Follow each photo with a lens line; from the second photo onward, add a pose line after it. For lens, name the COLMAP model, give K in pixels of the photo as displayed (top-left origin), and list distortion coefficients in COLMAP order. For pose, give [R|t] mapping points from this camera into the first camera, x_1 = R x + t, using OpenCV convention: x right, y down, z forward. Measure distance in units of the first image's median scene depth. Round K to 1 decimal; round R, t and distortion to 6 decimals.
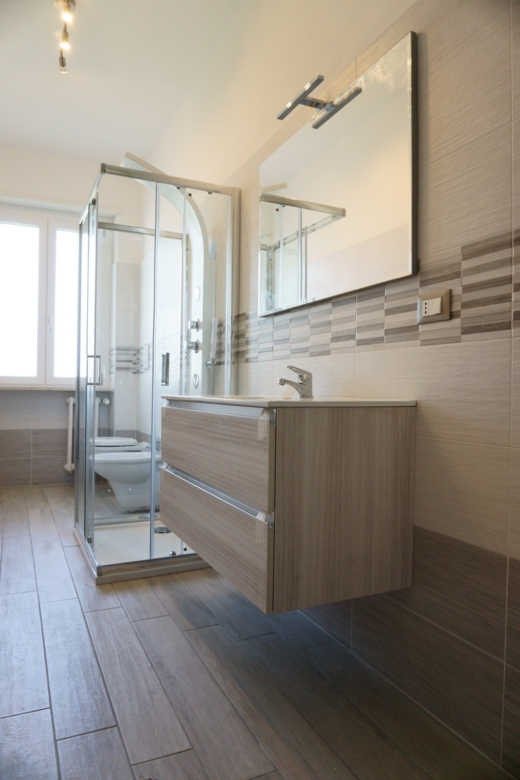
lens RADIAL K [[528.9, 0, 257.3], [0, 528.9, 385.3], [0, 0, 1]] dist [-0.025834, 0.006300]
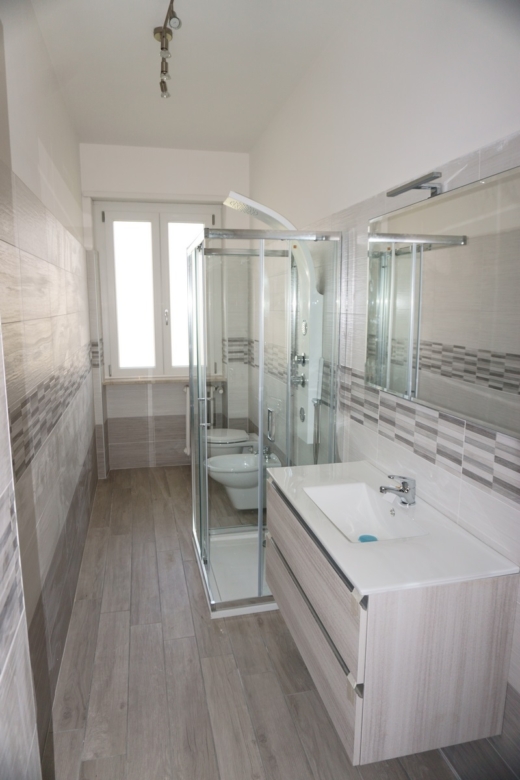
lens RADIAL K [[528.9, 0, 263.7], [0, 528.9, 394.3], [0, 0, 1]] dist [-0.025834, 0.006300]
pose [[0.978725, 0.026149, -0.203502, 0.015805], [0.009634, 0.984894, 0.172889, -0.229928], [0.204949, -0.171172, 0.963689, 0.020374]]
